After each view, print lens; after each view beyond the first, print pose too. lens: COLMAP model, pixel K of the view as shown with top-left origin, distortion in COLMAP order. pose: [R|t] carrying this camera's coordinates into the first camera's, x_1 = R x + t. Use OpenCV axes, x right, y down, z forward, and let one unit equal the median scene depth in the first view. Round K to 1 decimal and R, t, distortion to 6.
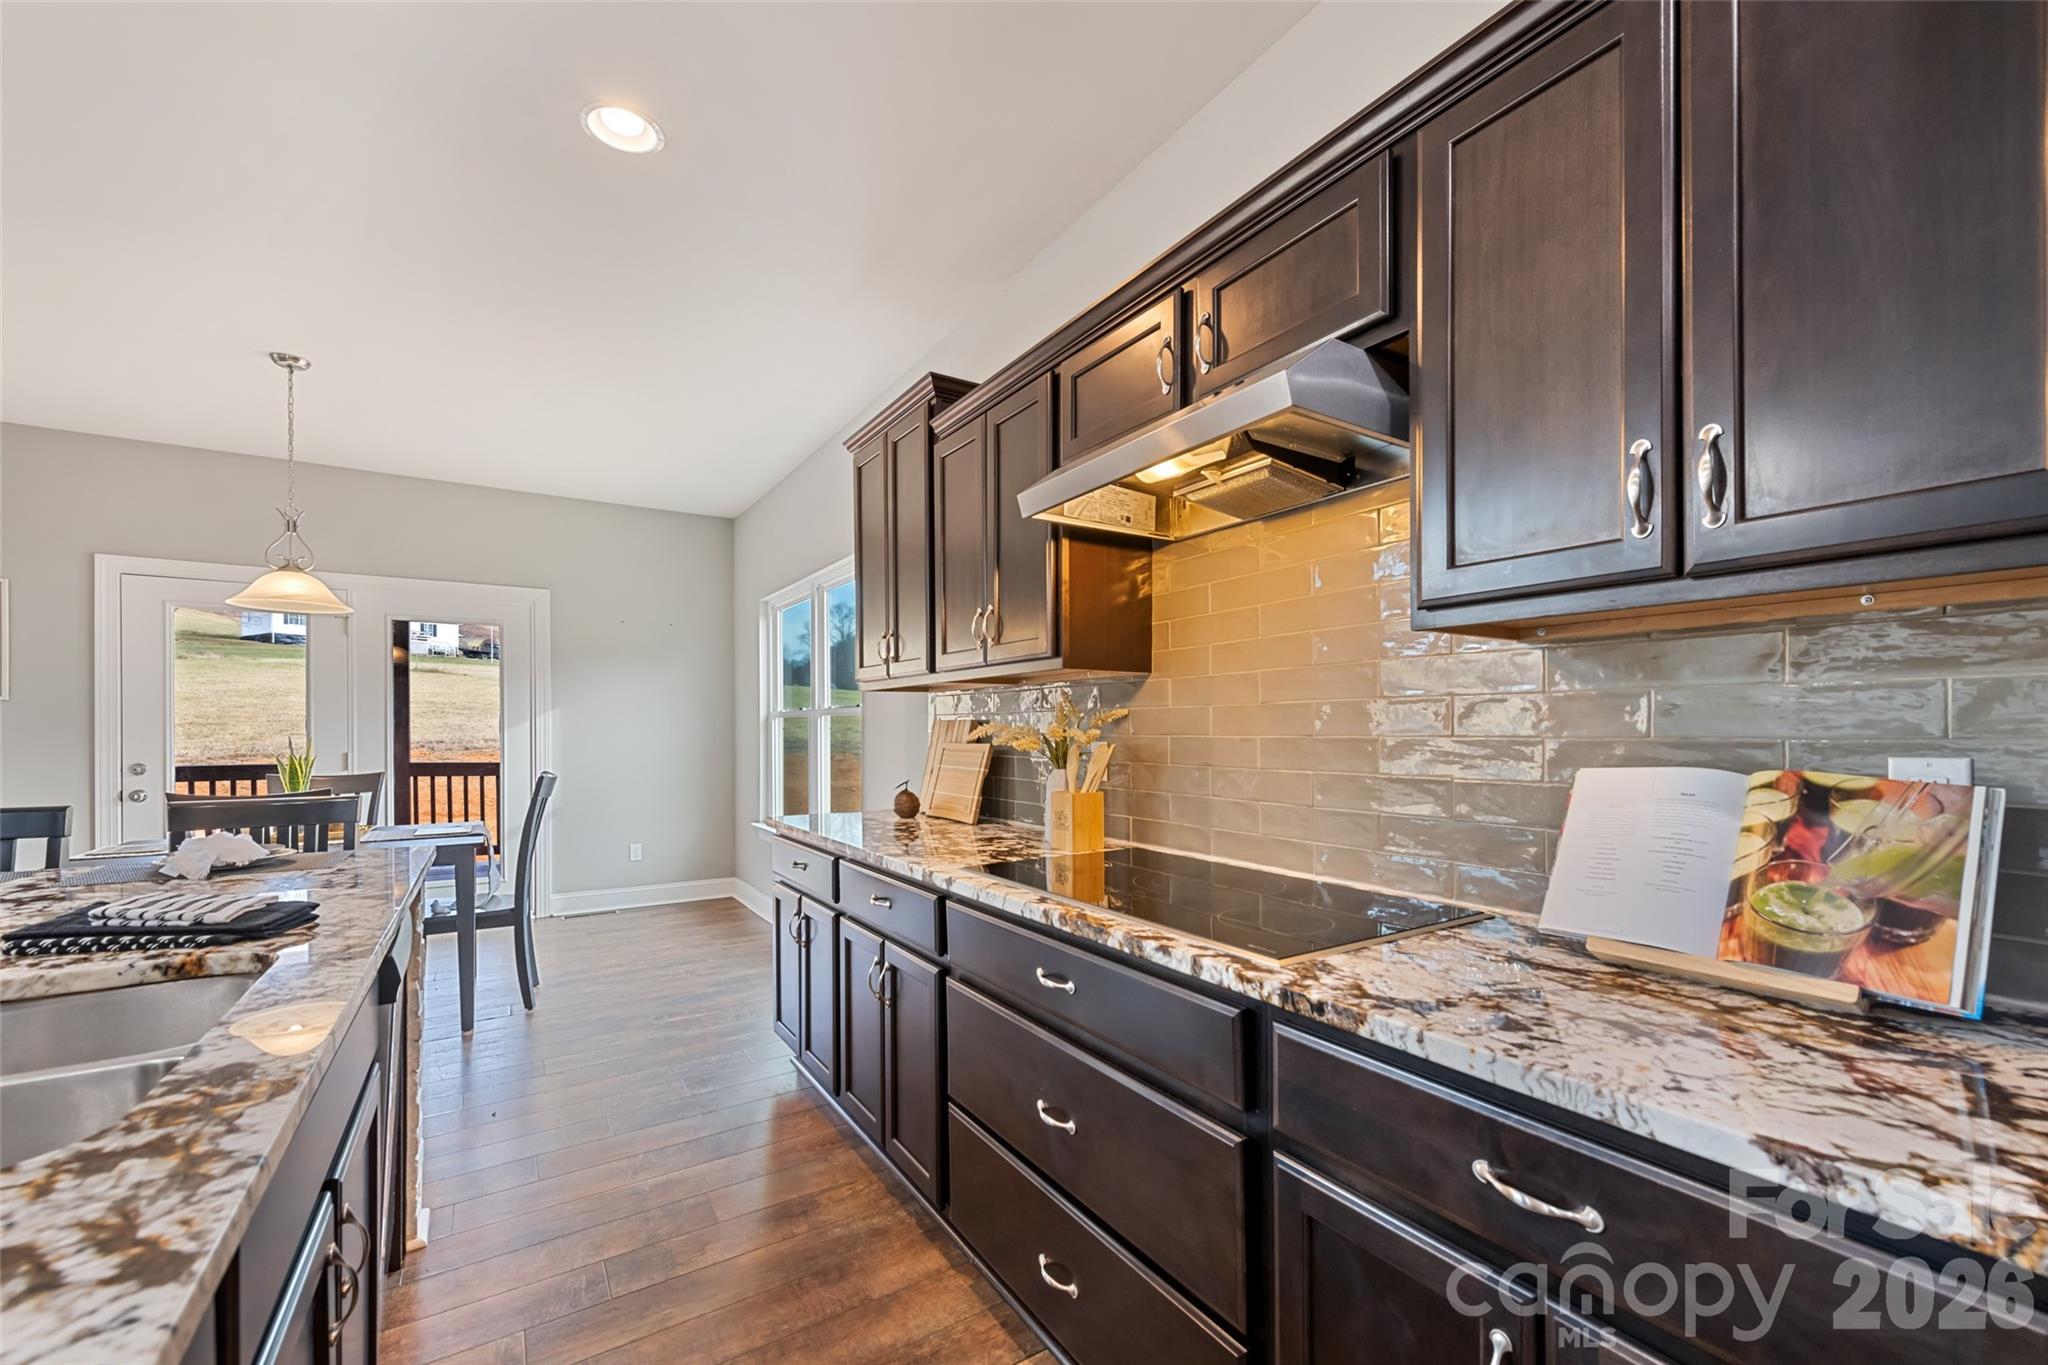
lens RADIAL K [[838.9, 0, 1030.1], [0, 838.9, 712.7], [0, 0, 1]] dist [0.000717, 0.000043]
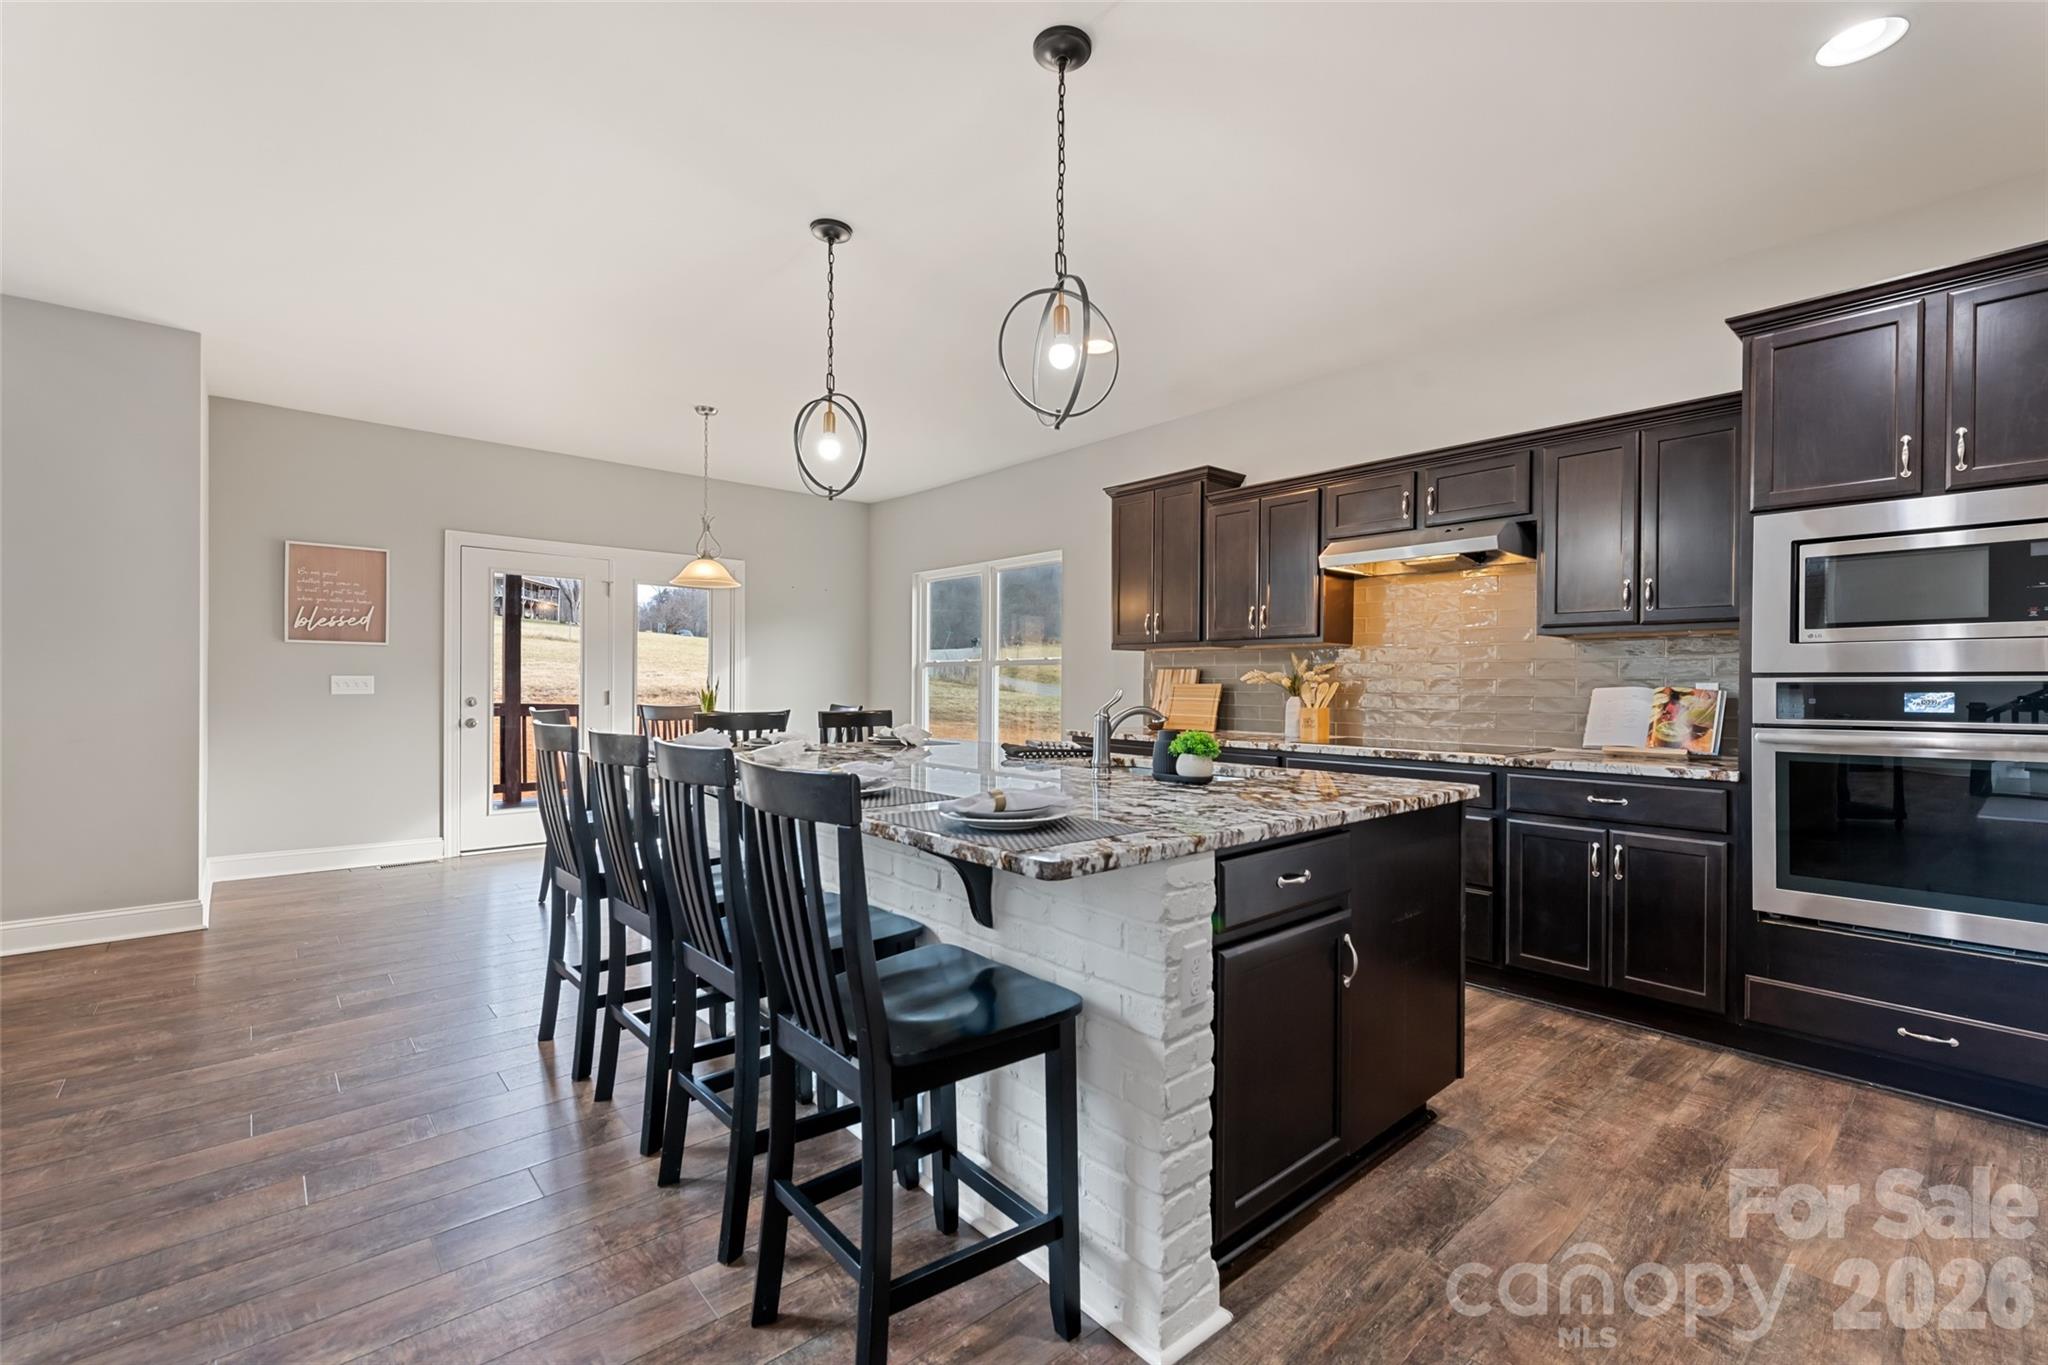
lens RADIAL K [[872.6, 0, 1024.0], [0, 872.6, 682.5], [0, 0, 1]] dist [-0.000262, -0.000002]
pose [[0.988539, 0.009706, 0.150652, -1.596219], [-0.012173, 0.999806, 0.015458, 0.027942], [-0.150472, -0.017115, 0.988466, -1.509241]]
